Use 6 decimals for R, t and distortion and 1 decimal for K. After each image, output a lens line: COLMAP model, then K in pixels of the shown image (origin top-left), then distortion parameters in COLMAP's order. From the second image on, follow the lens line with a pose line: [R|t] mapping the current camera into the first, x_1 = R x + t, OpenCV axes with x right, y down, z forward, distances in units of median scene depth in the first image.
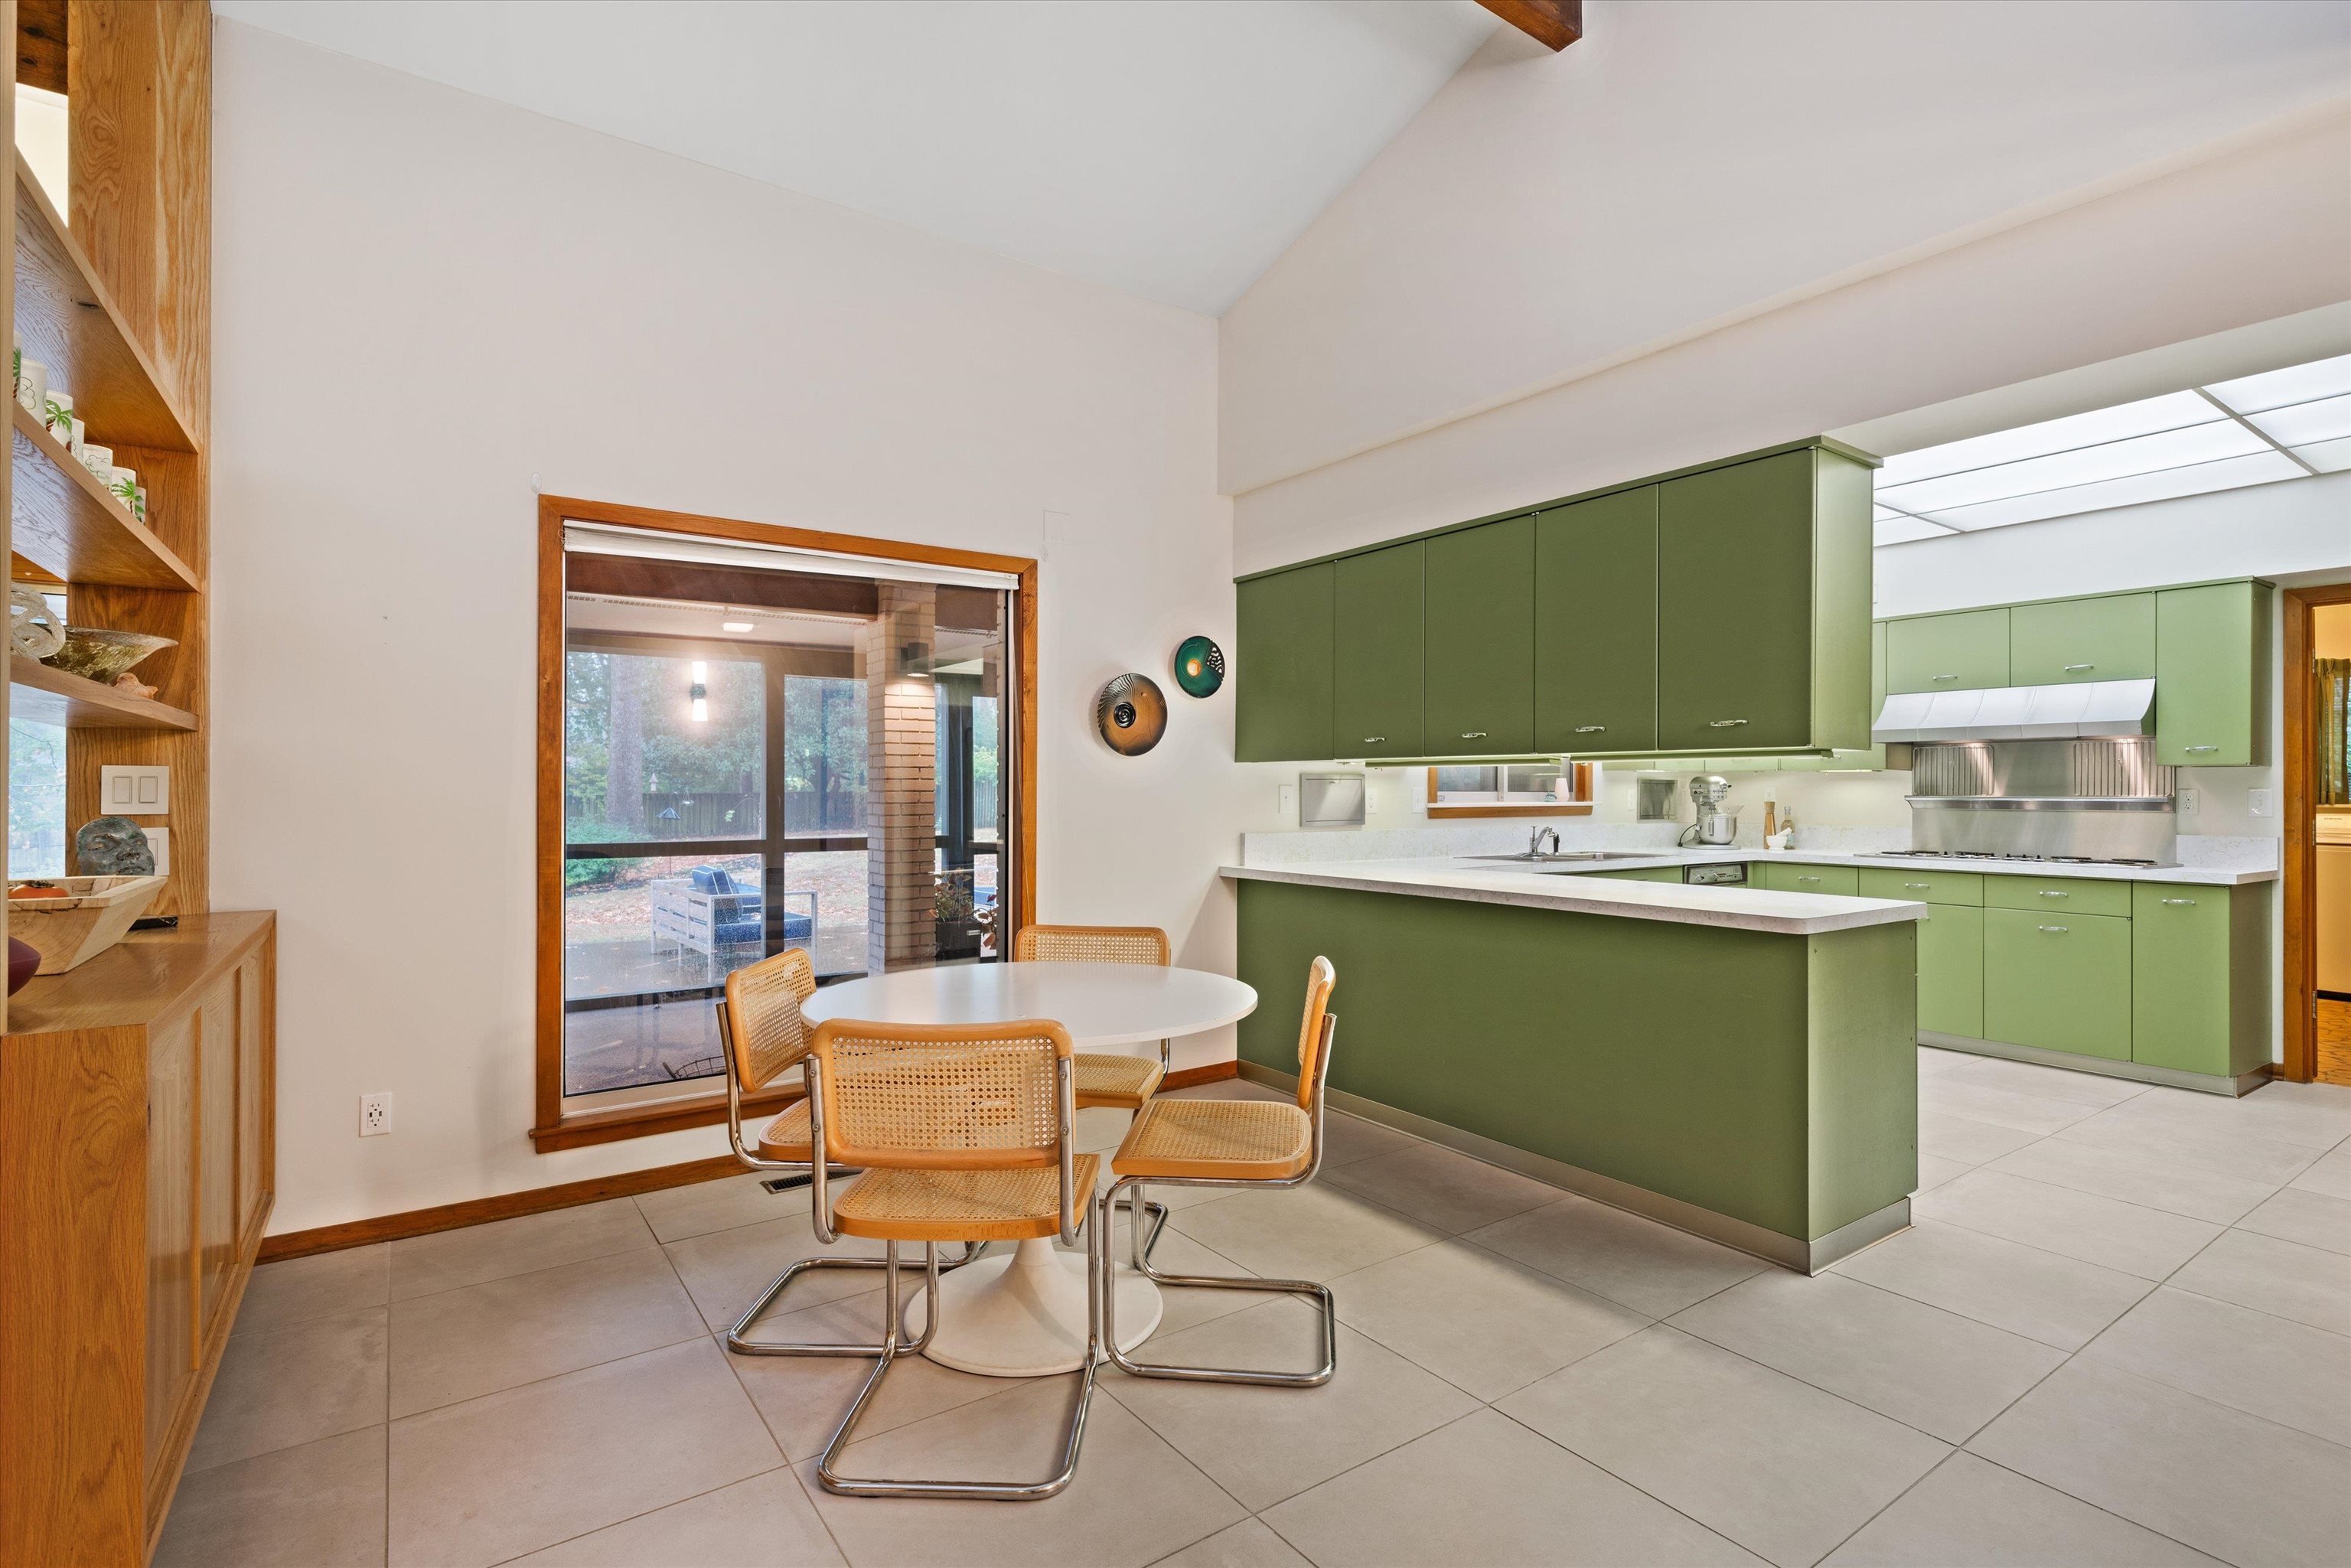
lens RADIAL K [[1098.3, 0, 1186.0], [0, 1098.3, 790.0], [0, 0, 1]] dist [-0.000978, 0.000687]
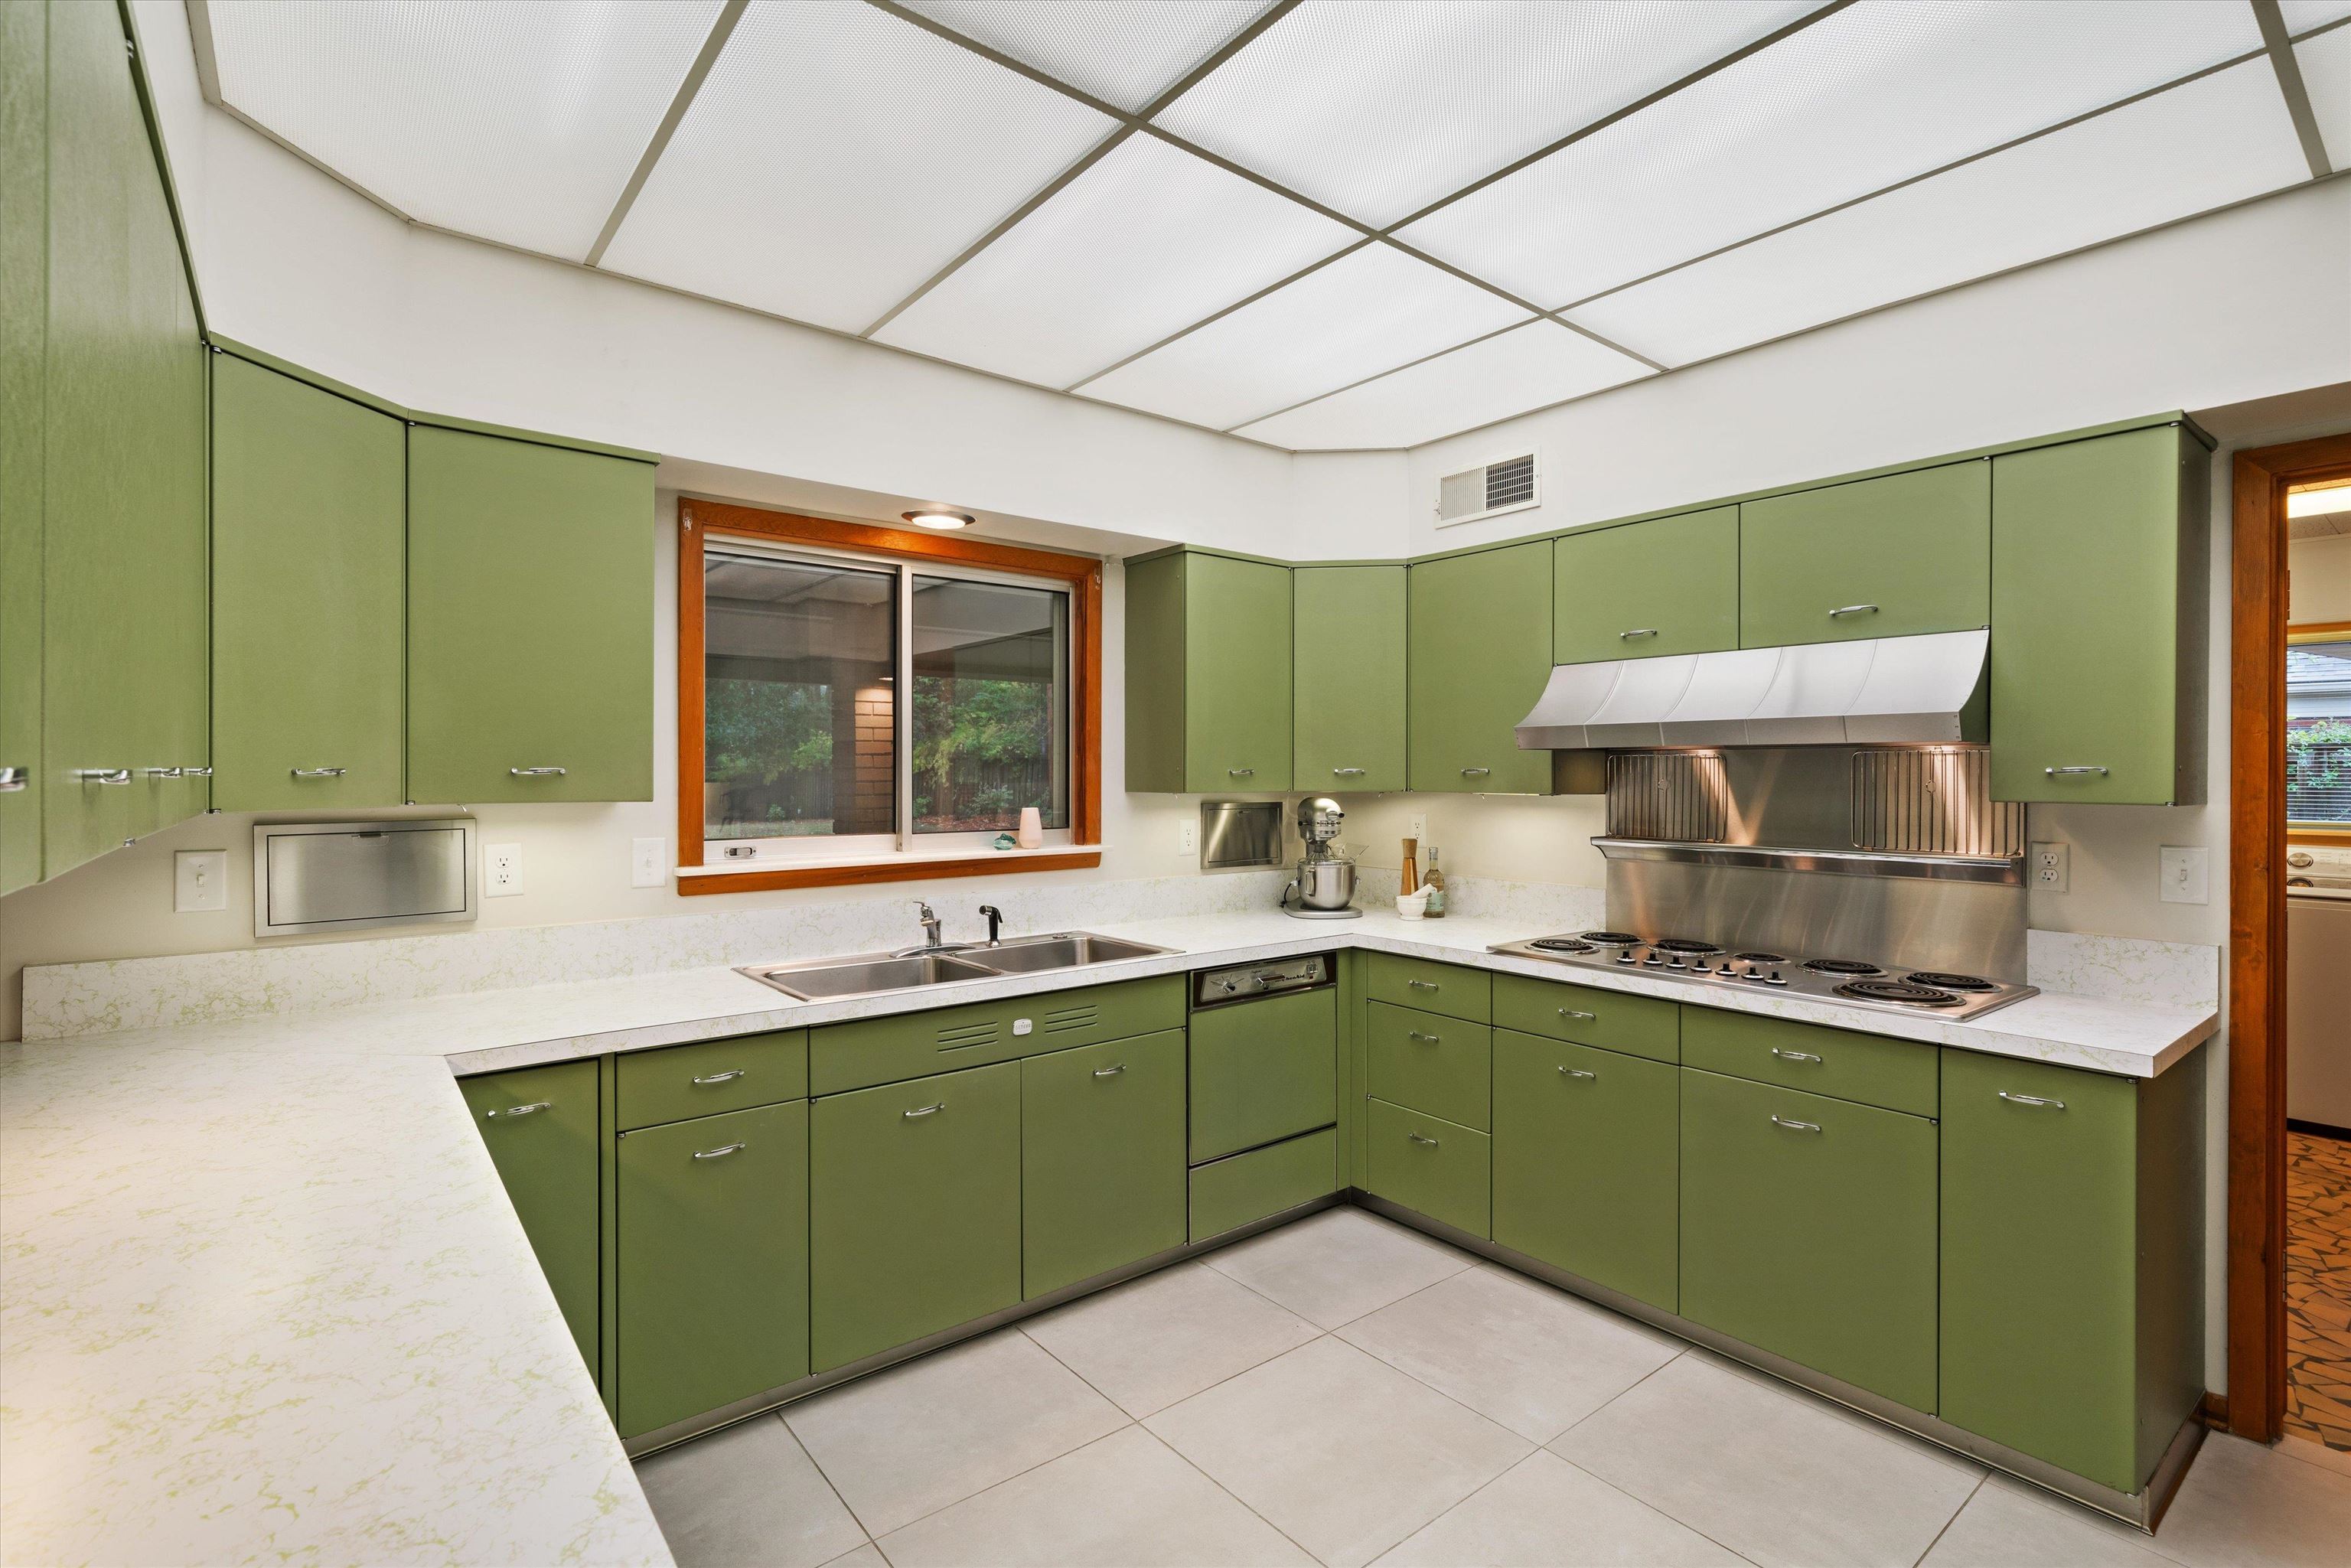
lens RADIAL K [[1098.3, 0, 1169.8], [0, 1098.3, 778.2], [0, 0, 1]] dist [-0.000978, 0.000687]
pose [[0.997535, -0.001792, 0.070151, 0.416839], [0.001416, 0.999984, 0.005408, -0.032469], [-0.070160, -0.005296, 0.997522, 0.462285]]
